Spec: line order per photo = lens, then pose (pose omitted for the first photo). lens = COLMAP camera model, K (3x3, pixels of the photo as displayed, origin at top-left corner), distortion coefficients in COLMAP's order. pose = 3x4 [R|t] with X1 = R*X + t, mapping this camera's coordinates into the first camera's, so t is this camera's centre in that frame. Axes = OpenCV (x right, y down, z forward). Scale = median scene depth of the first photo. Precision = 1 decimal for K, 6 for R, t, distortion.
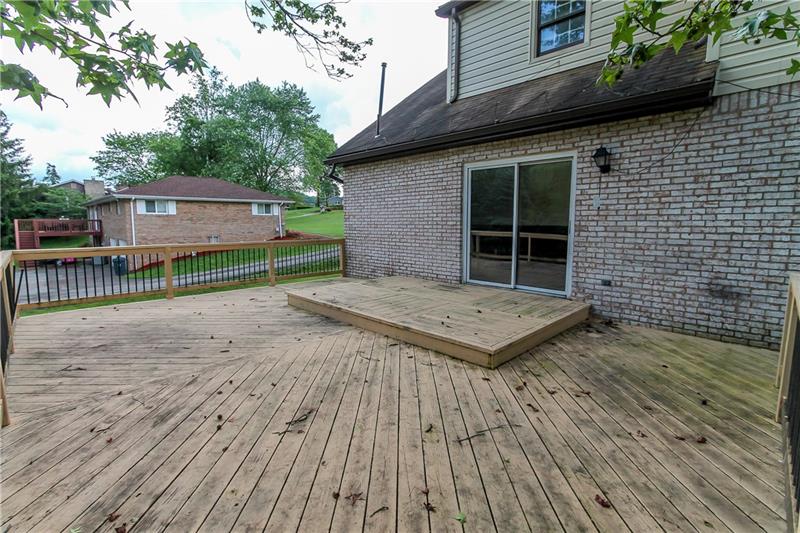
lens RADIAL K [[374.1, 0, 398.3], [0, 374.1, 262.5], [0, 0, 1]] dist [0.004478, 0.001238]
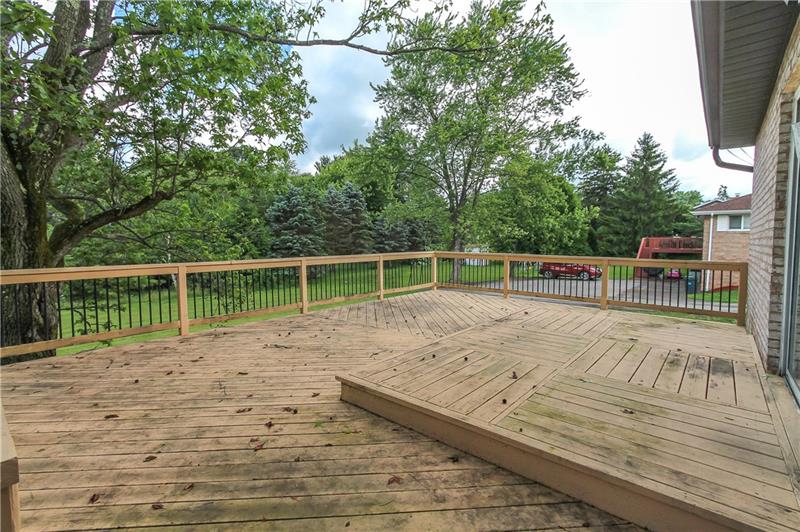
lens RADIAL K [[374.1, 0, 398.1], [0, 374.1, 263.4], [0, 0, 1]] dist [0.004478, 0.001238]
pose [[0.075292, 0.066737, -0.994926, 1.132415], [-0.115777, 0.991595, 0.057752, -0.089728], [0.990417, 0.110842, 0.082386, 1.066027]]
